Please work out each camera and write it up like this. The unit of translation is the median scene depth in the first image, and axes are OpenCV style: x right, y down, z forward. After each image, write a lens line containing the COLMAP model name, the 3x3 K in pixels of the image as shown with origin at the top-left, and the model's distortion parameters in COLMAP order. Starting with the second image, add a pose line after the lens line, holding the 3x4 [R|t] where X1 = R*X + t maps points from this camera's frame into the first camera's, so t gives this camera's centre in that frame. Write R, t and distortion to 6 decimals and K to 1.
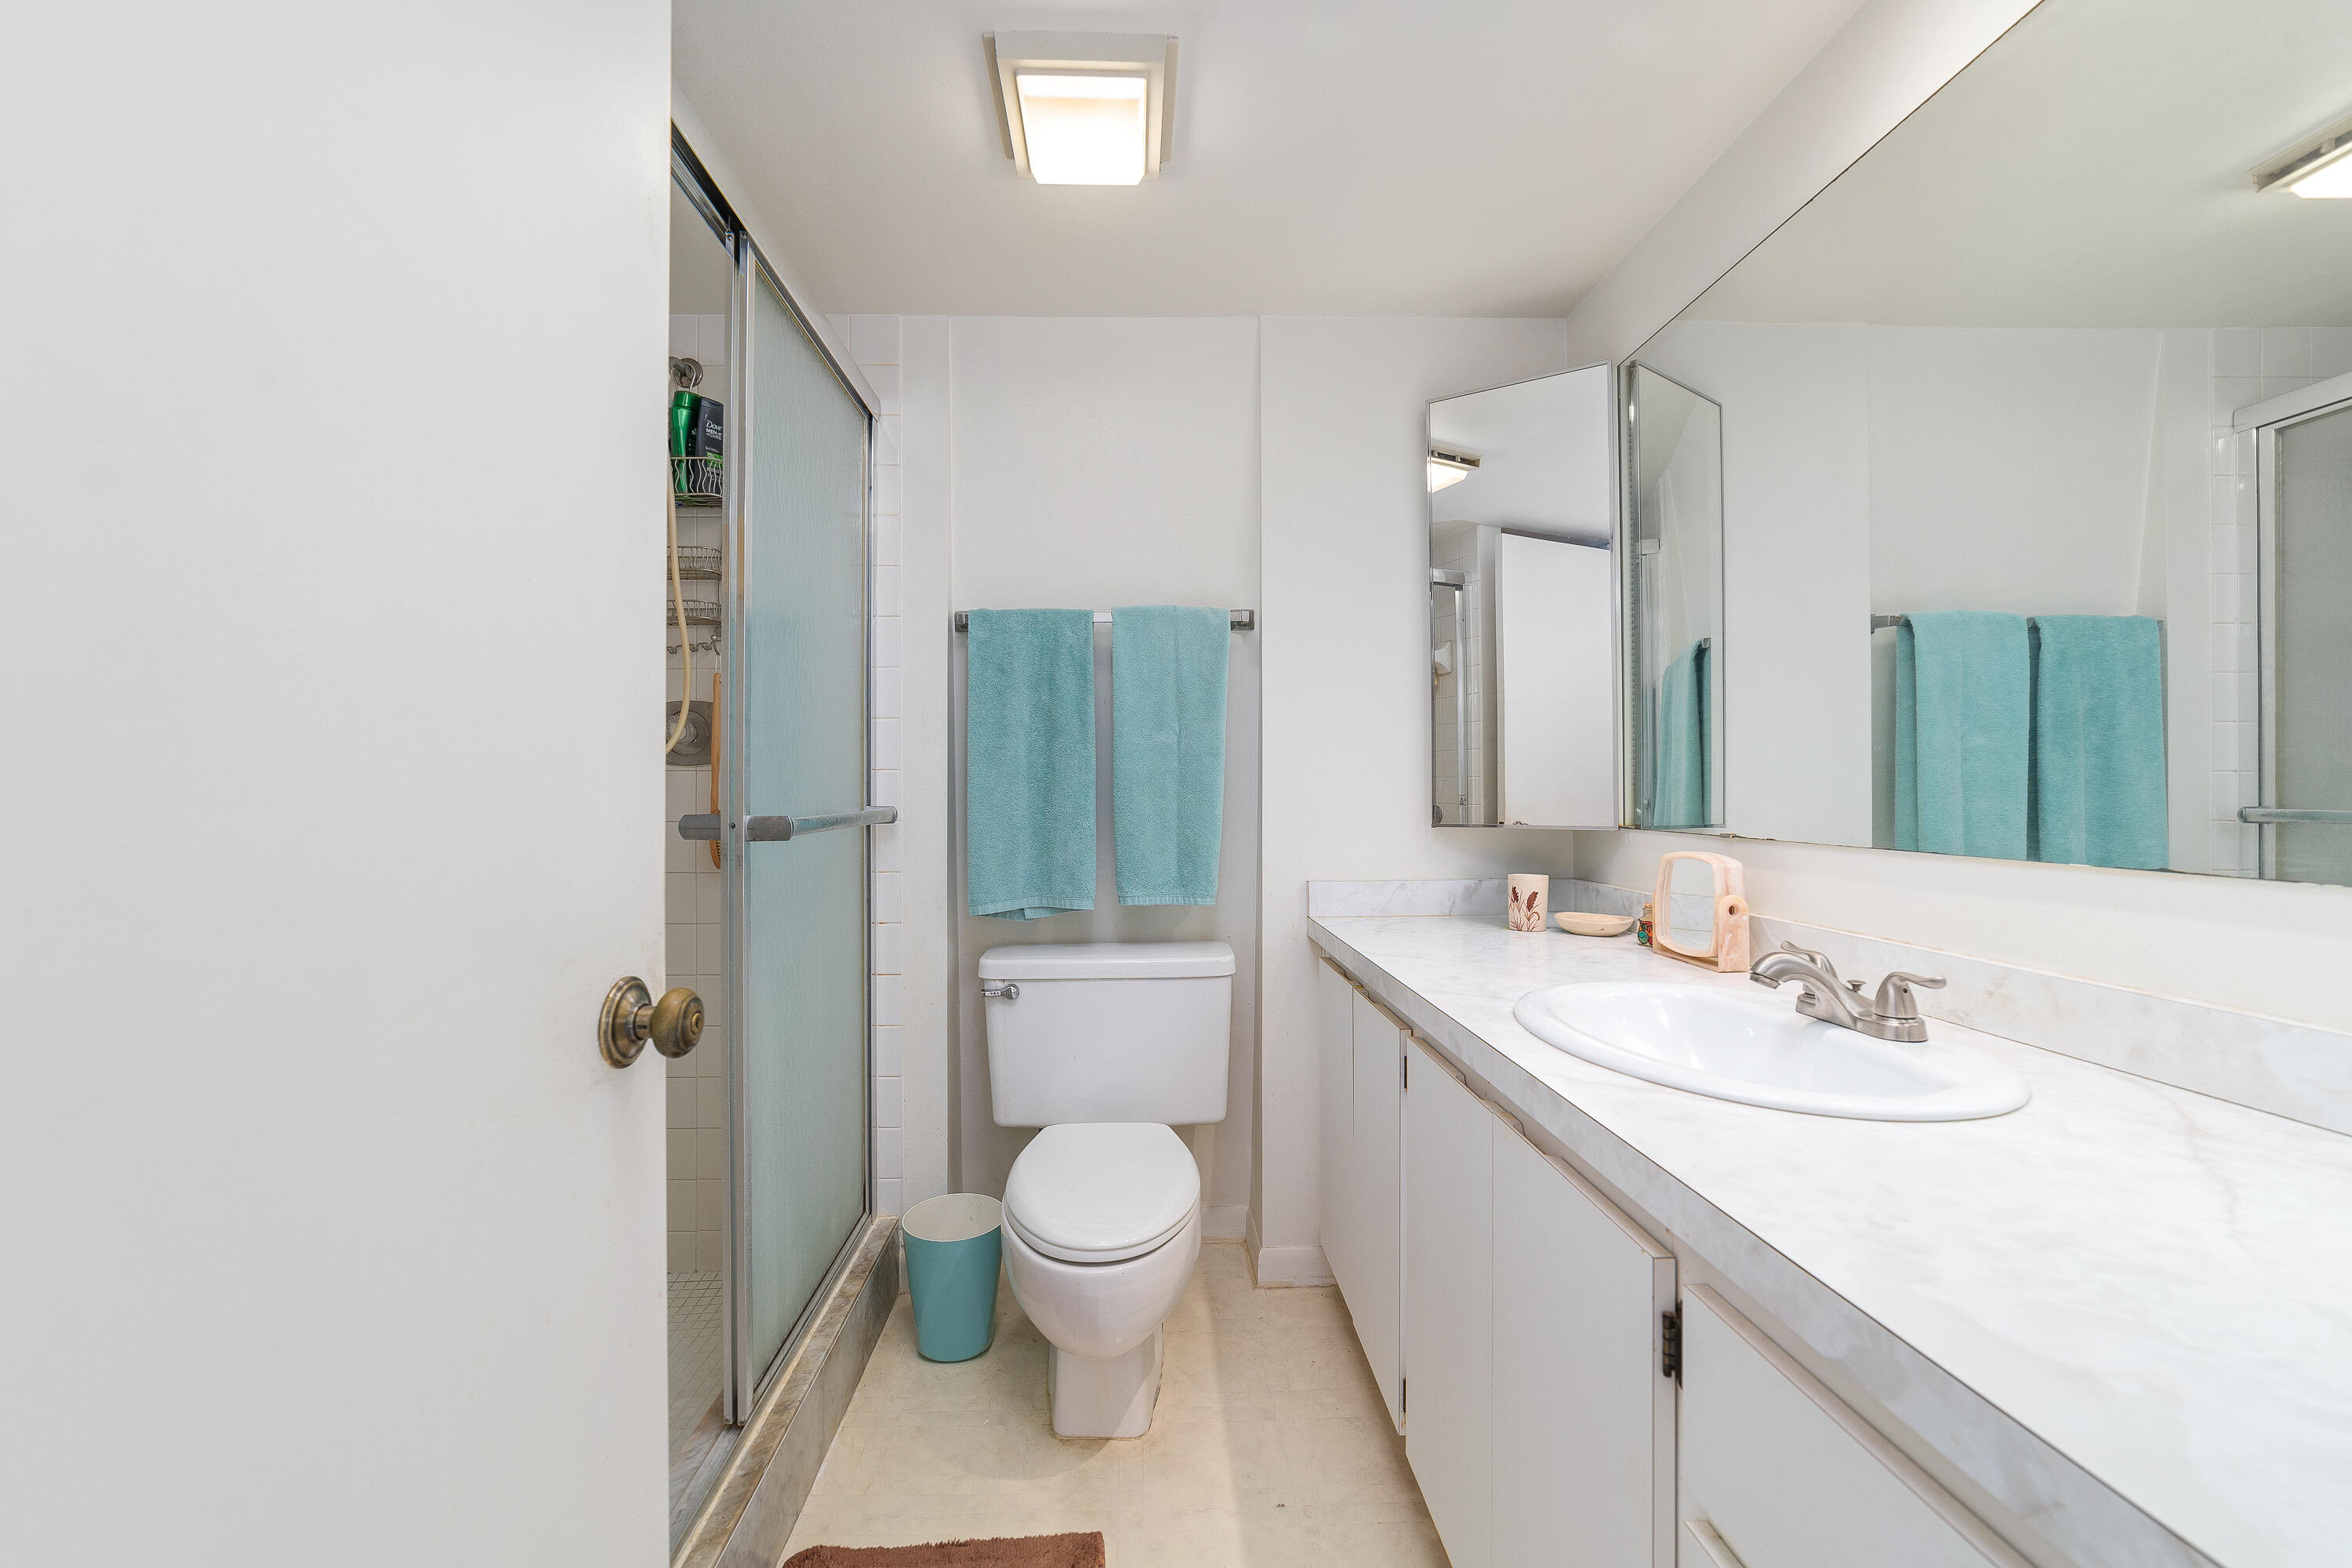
lens RADIAL K [[914.8, 0, 1173.4], [0, 914.8, 789.7], [0, 0, 1]] dist [-0.006348, 0.000947]
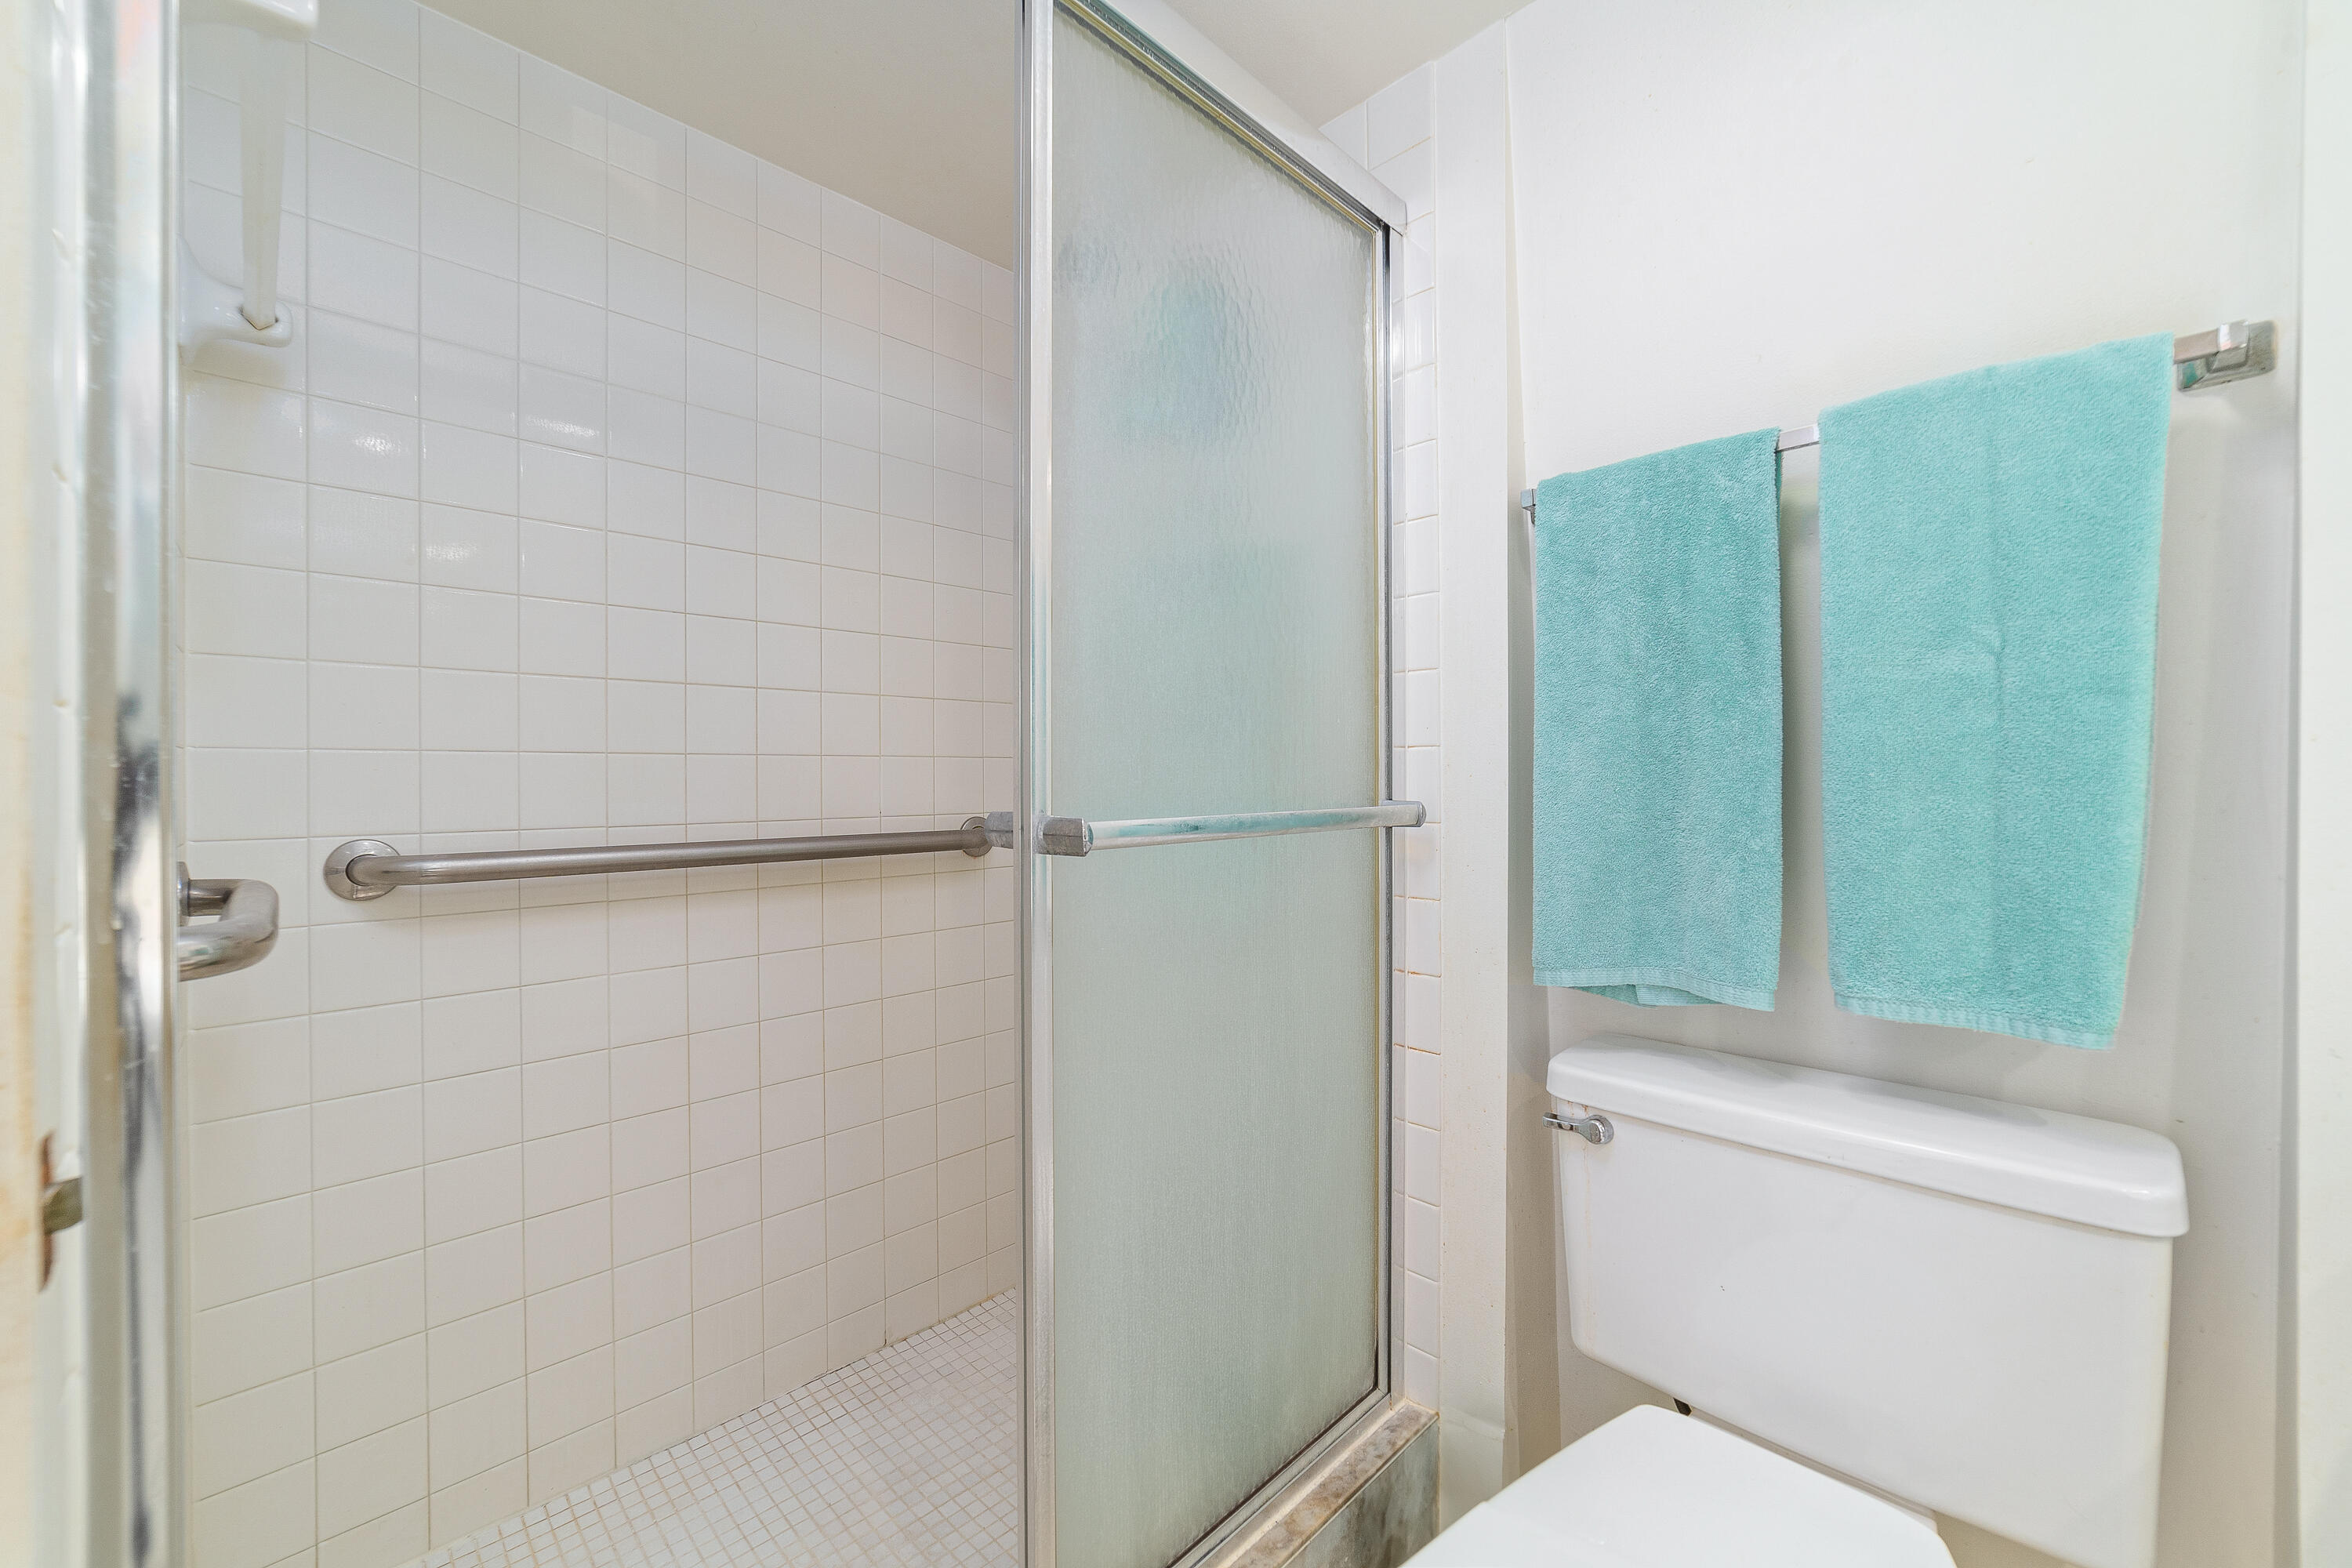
lens RADIAL K [[914.8, 0, 1175.8], [0, 914.8, 782.4], [0, 0, 1]] dist [-0.006348, 0.000947]
pose [[0.668942, 0.003798, -0.743305, 0.068059], [0.001458, 0.999978, 0.006422, -0.000467], [0.743313, -0.005380, 0.668922, 0.410847]]
